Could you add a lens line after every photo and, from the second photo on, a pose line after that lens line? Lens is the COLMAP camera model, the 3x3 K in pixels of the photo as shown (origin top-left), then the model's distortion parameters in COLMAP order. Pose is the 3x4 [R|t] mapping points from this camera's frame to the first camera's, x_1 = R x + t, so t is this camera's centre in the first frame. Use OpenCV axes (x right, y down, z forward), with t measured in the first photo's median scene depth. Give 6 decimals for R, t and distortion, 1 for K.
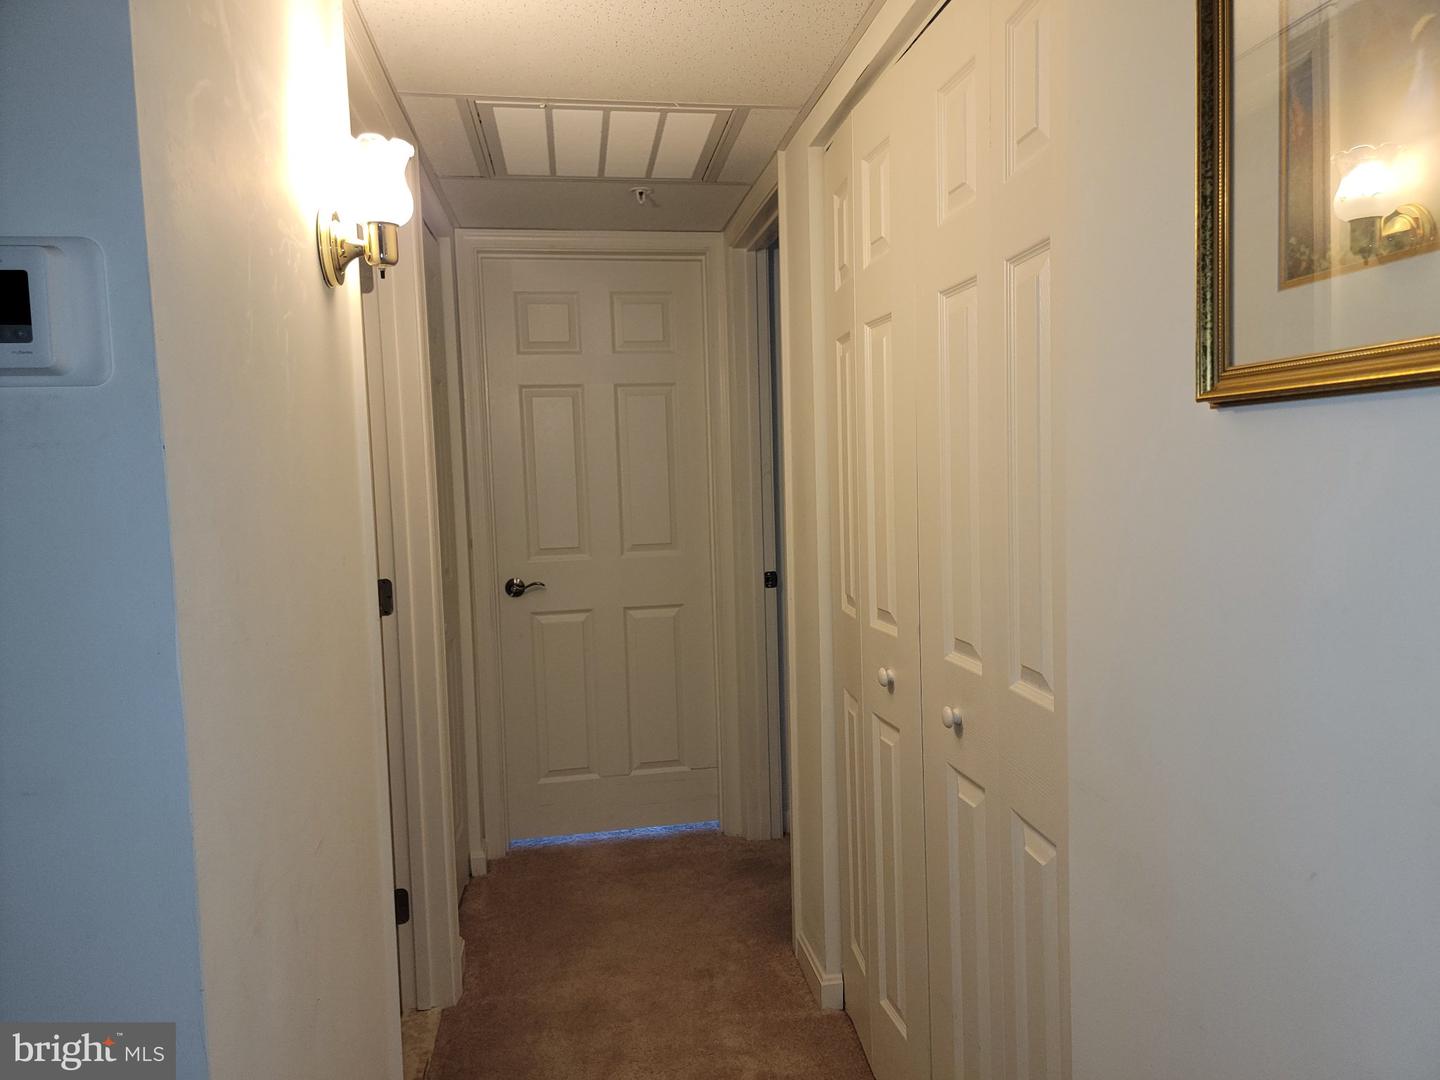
lens RADIAL K [[1001.8, 0, 717.5], [0, 1001.8, 543.0], [0, 0, 1]] dist [0.066526, -0.056838]
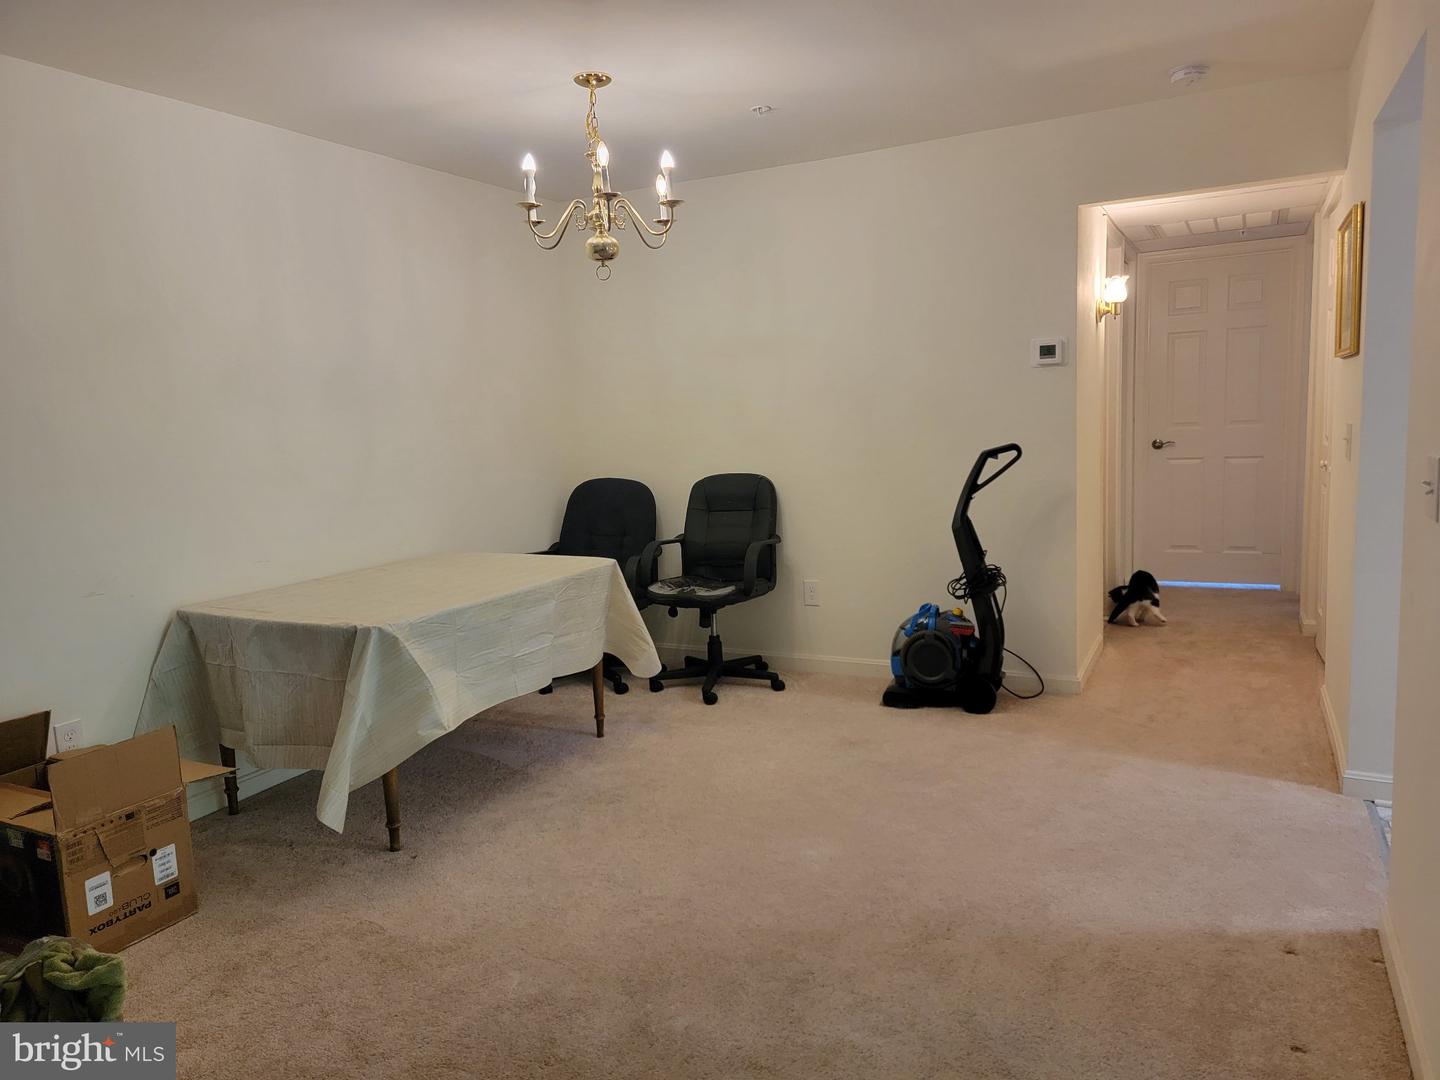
lens RADIAL K [[1001.8, 0, 710.0], [0, 1001.8, 542.9], [0, 0, 1]] dist [0.066526, -0.056838]
pose [[0.811024, 0.069669, -0.580849, 0.227420], [-0.017856, 0.995369, 0.094456, 0.064472], [0.584740, -0.066234, 0.808512, -1.008168]]
